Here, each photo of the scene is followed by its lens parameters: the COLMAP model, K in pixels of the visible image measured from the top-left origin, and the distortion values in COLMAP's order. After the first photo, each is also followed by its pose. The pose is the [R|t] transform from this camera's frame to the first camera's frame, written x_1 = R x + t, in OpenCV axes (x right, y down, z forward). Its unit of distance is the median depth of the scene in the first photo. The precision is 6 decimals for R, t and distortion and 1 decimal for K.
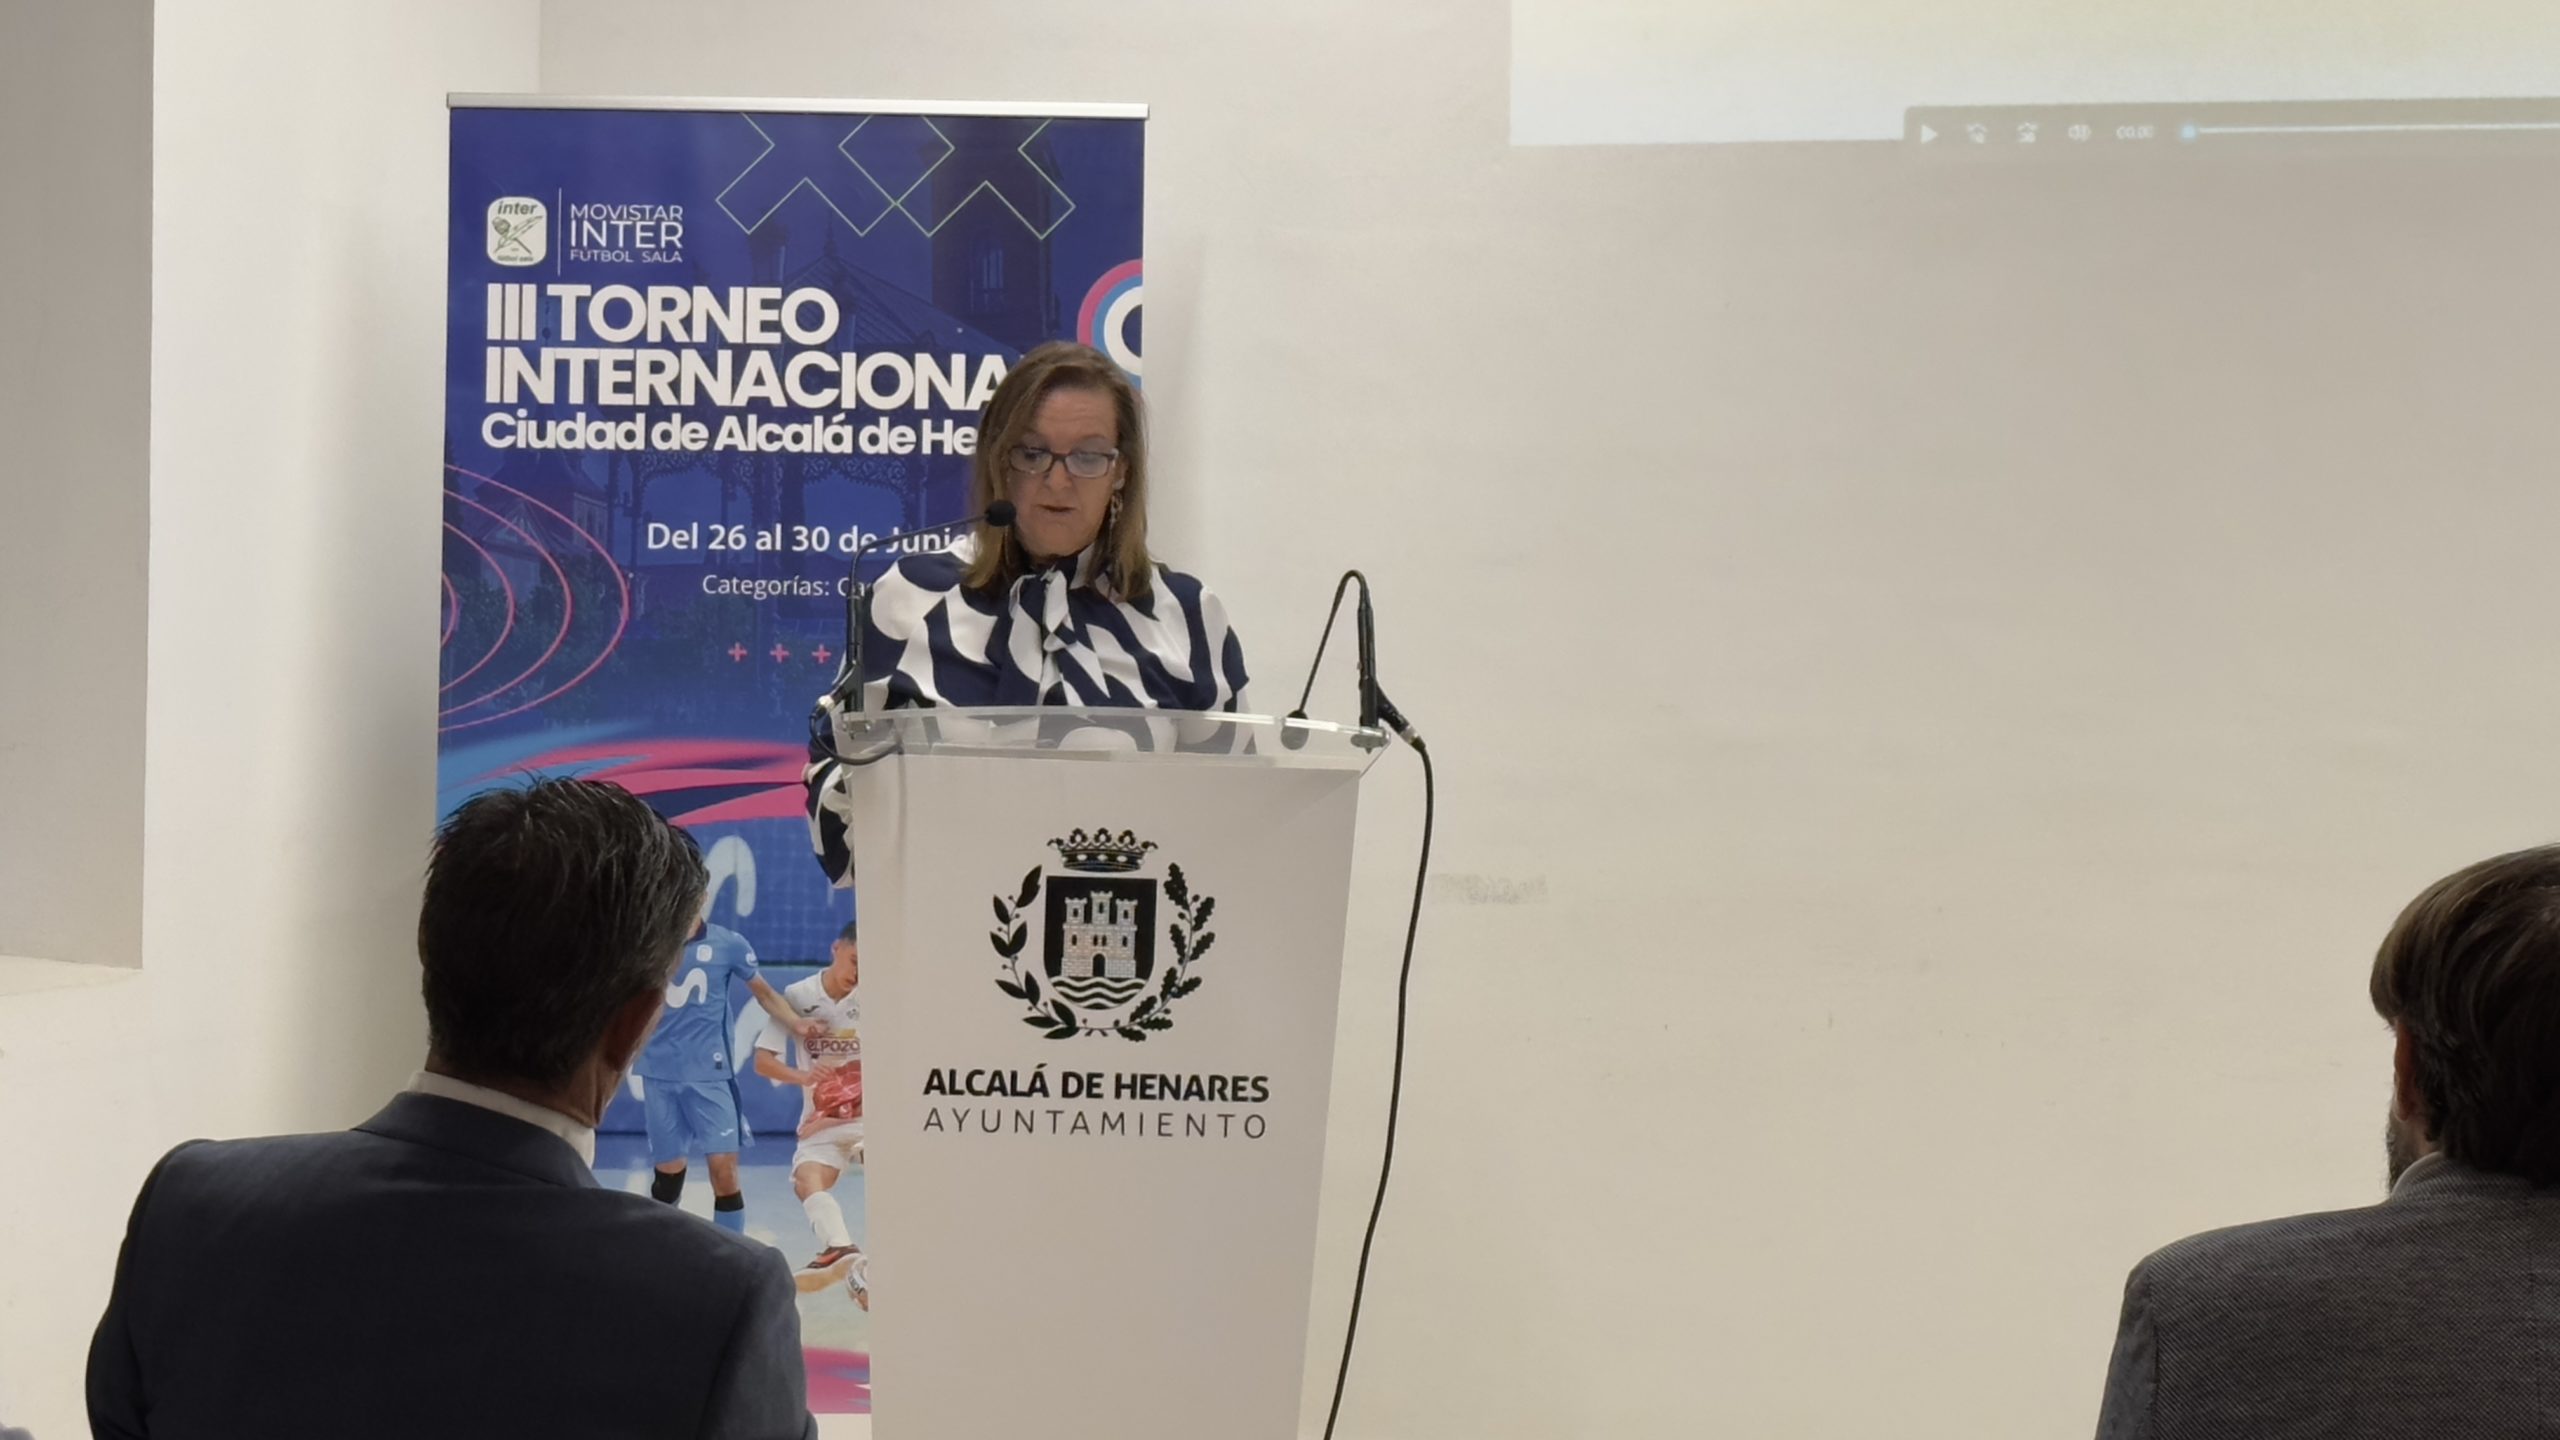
lens RADIAL K [[5324.4, 0, 1282.7], [0, 5324.4, 704.3], [0, 0, 1]] dist [0.106670, 0.000000]
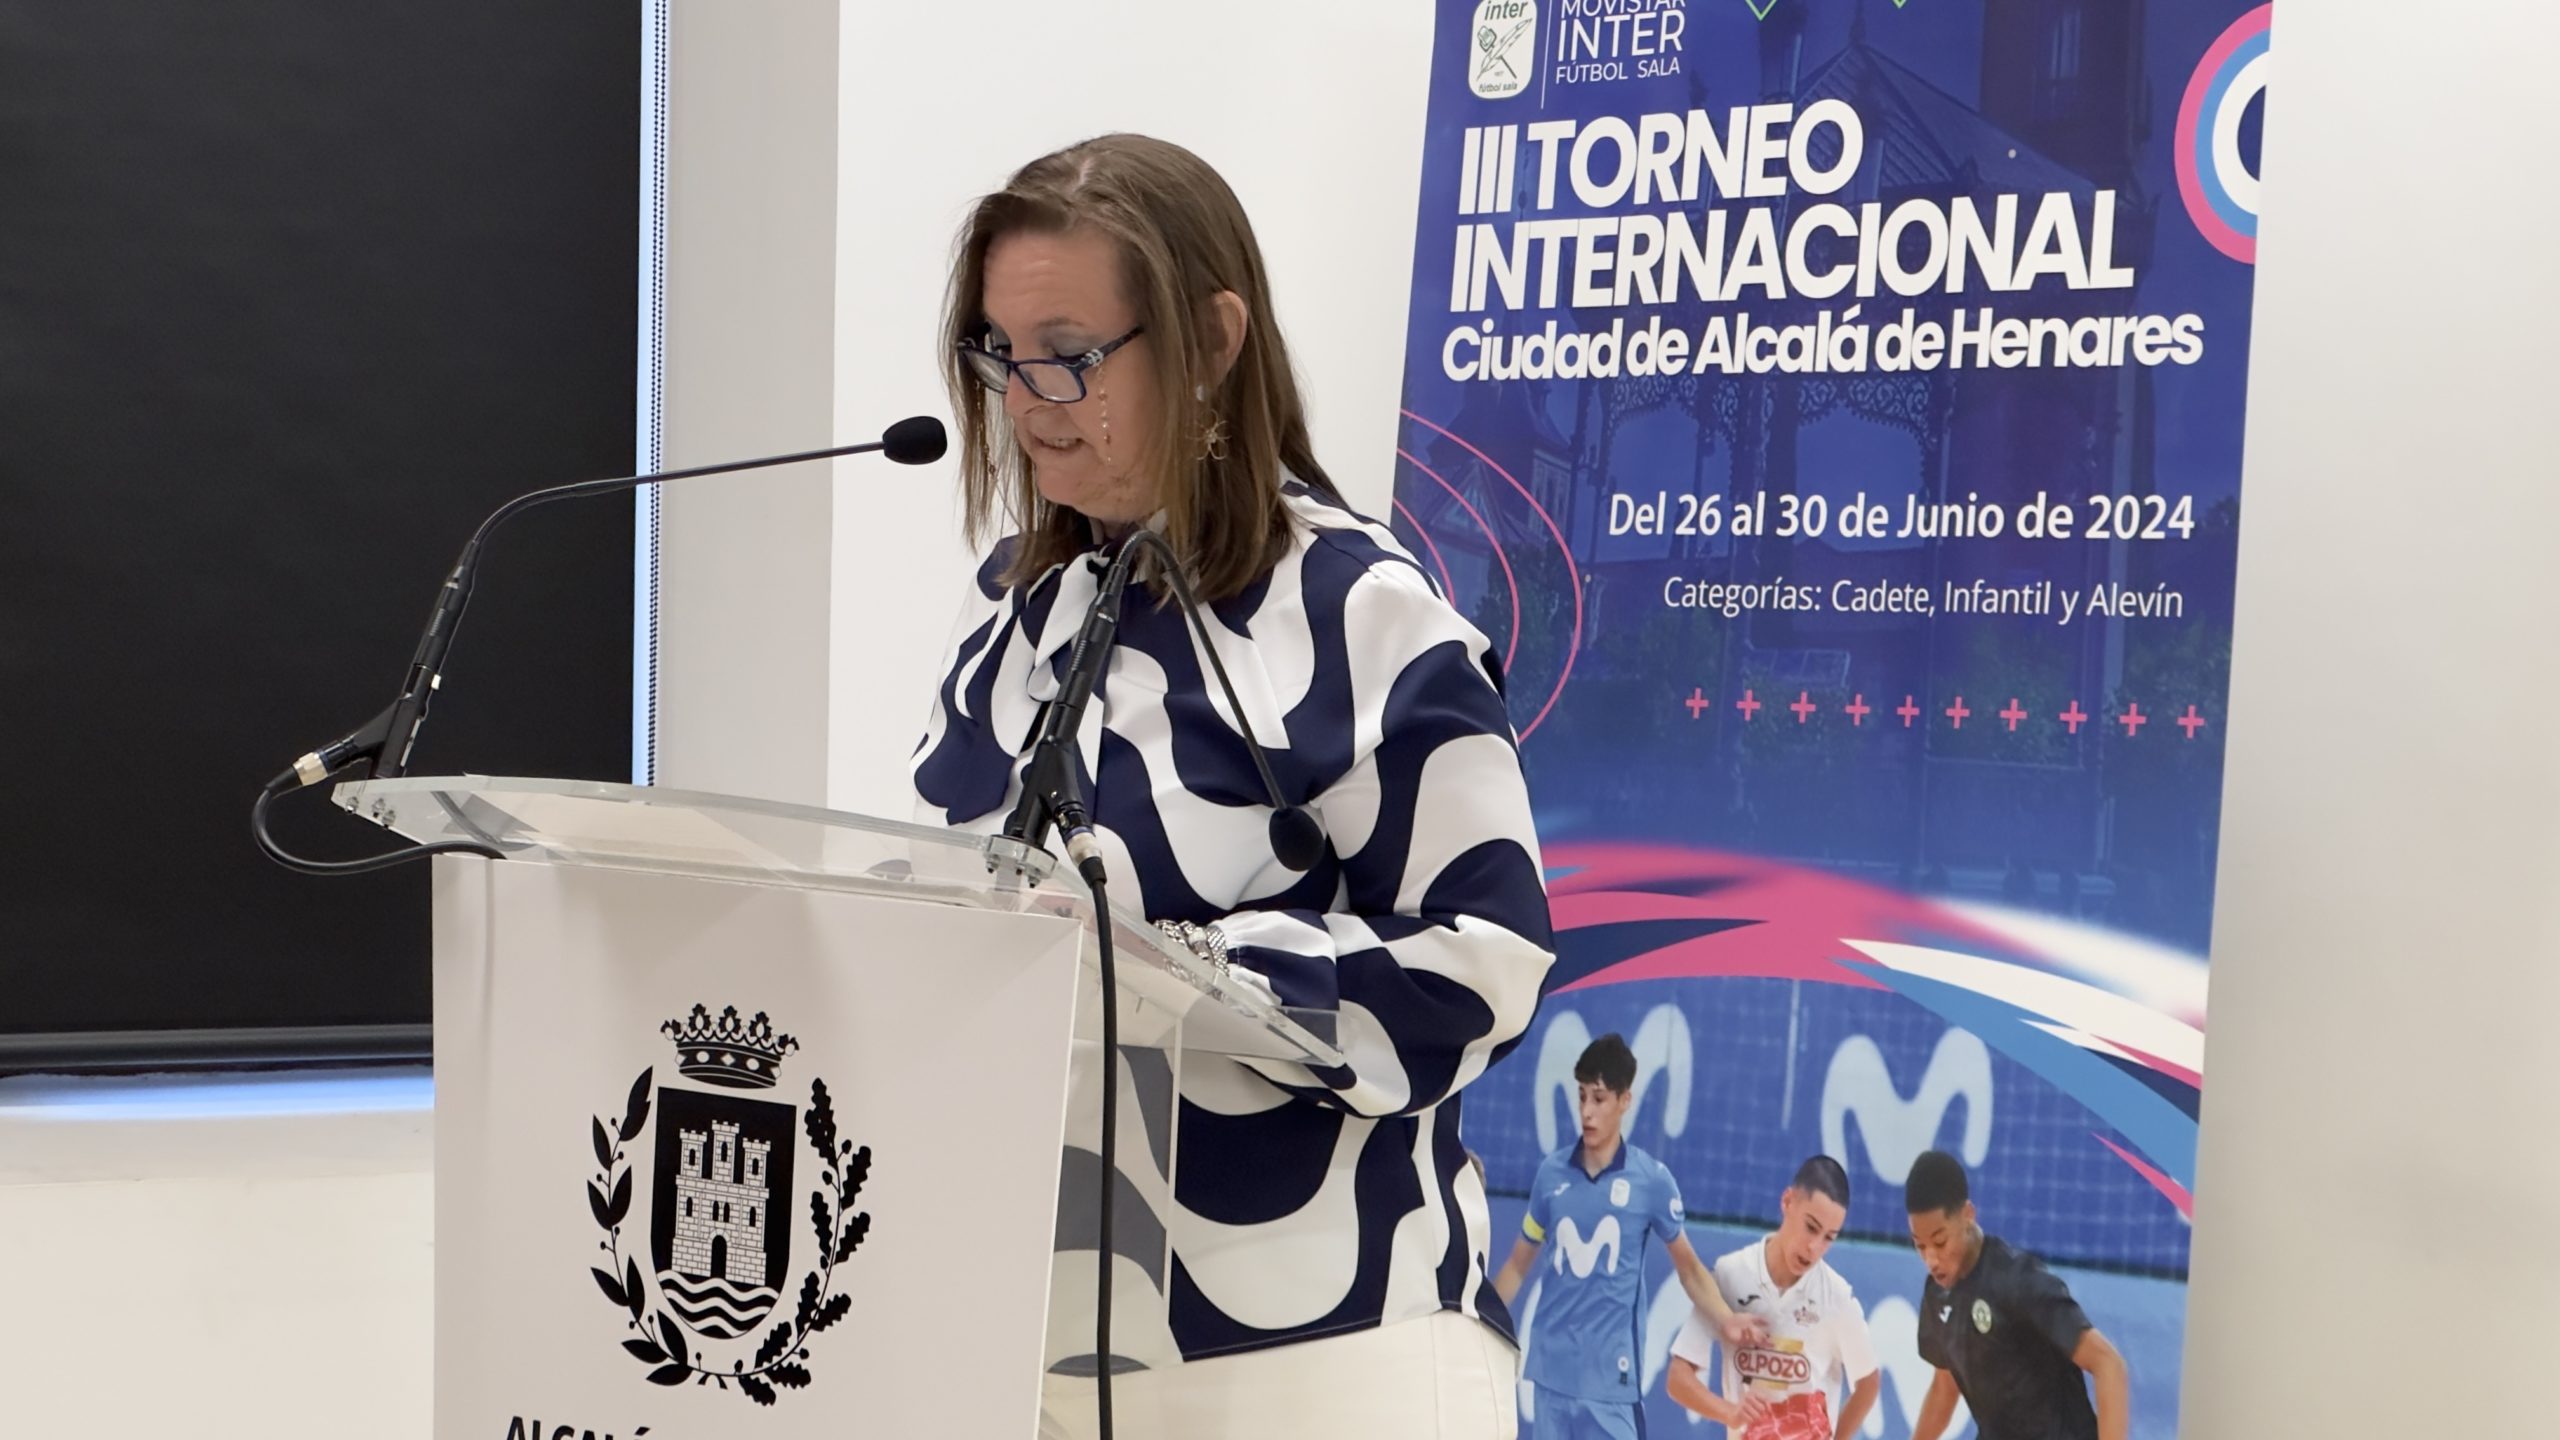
lens RADIAL K [[5763.2, 0, 1234.8], [0, 5763.2, 633.7], [0, 0, 1]] dist [0.032070, 0.000000]
pose [[0.650565, 0.001861, -0.759448, 0.363704], [-0.024132, 0.999543, -0.018223, -0.004368], [0.759067, 0.030182, 0.650313, 0.529492]]
